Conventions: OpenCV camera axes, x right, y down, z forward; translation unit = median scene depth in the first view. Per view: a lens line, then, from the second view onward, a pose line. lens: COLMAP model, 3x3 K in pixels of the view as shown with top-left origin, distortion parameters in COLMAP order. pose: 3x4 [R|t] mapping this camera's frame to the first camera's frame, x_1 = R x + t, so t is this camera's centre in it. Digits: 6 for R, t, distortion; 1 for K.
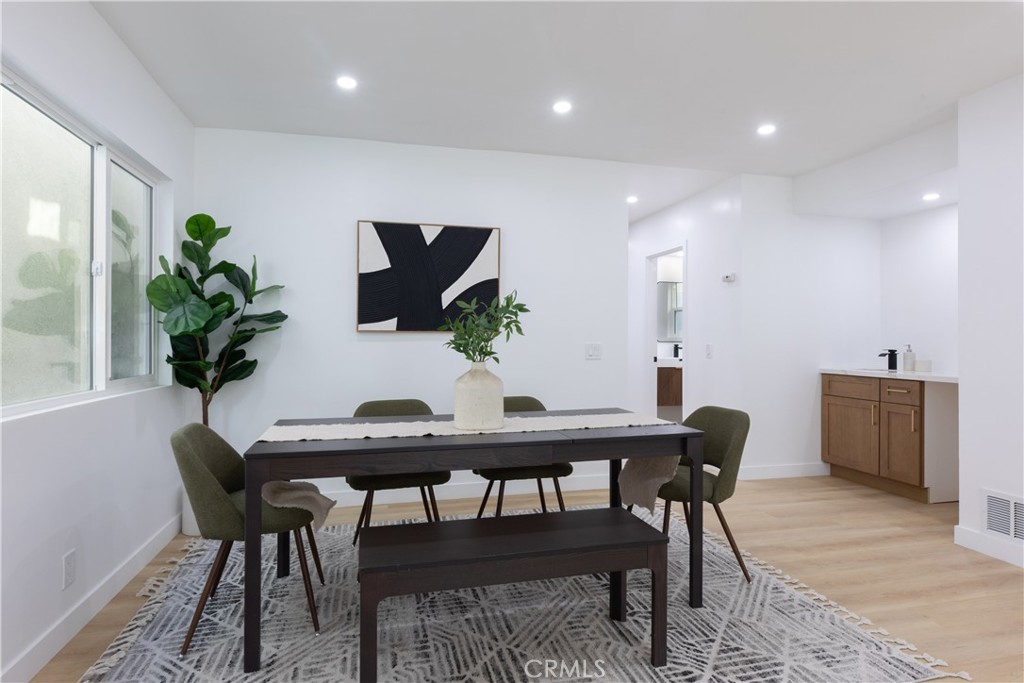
lens RADIAL K [[544.1, 0, 512.0], [0, 544.1, 341.5], [0, 0, 1]] dist [0.000549, 0.000164]
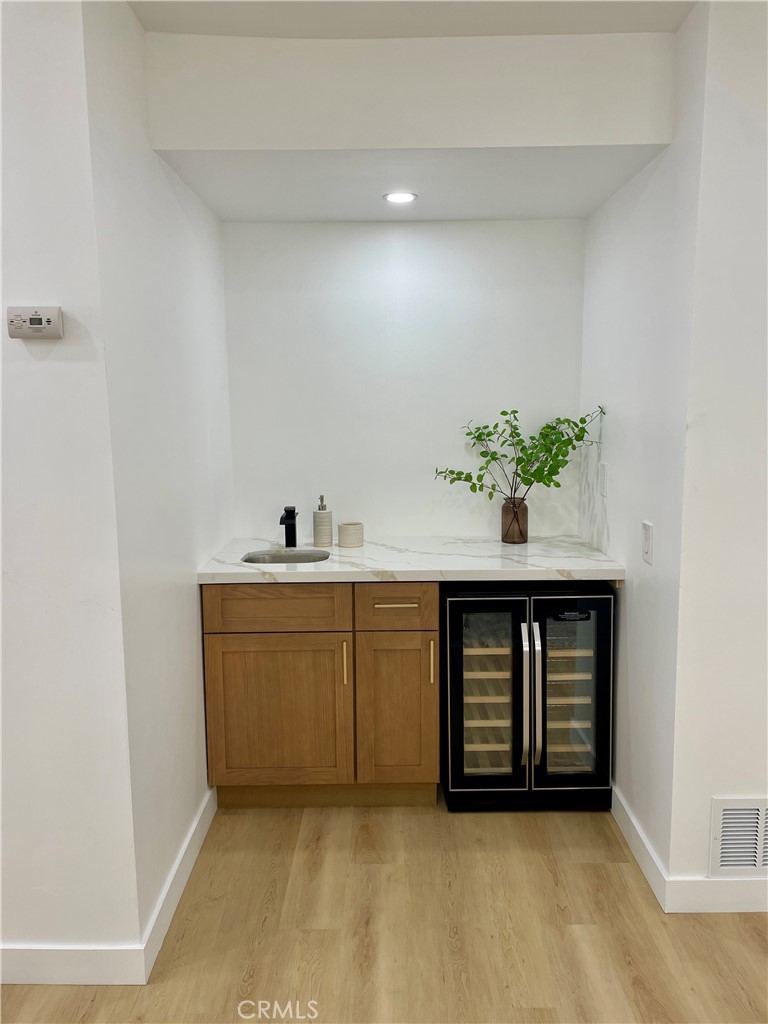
lens RADIAL K [[769.4, 0, 384.6], [0, 769.4, 497.9], [0, 0, 1]] dist [0.047778, -0.000844]
pose [[0.244411, -0.123998, 0.961711, 0.057996], [0.013438, 0.992128, 0.124505, -0.080729], [-0.969579, -0.017507, 0.244153, 0.773962]]
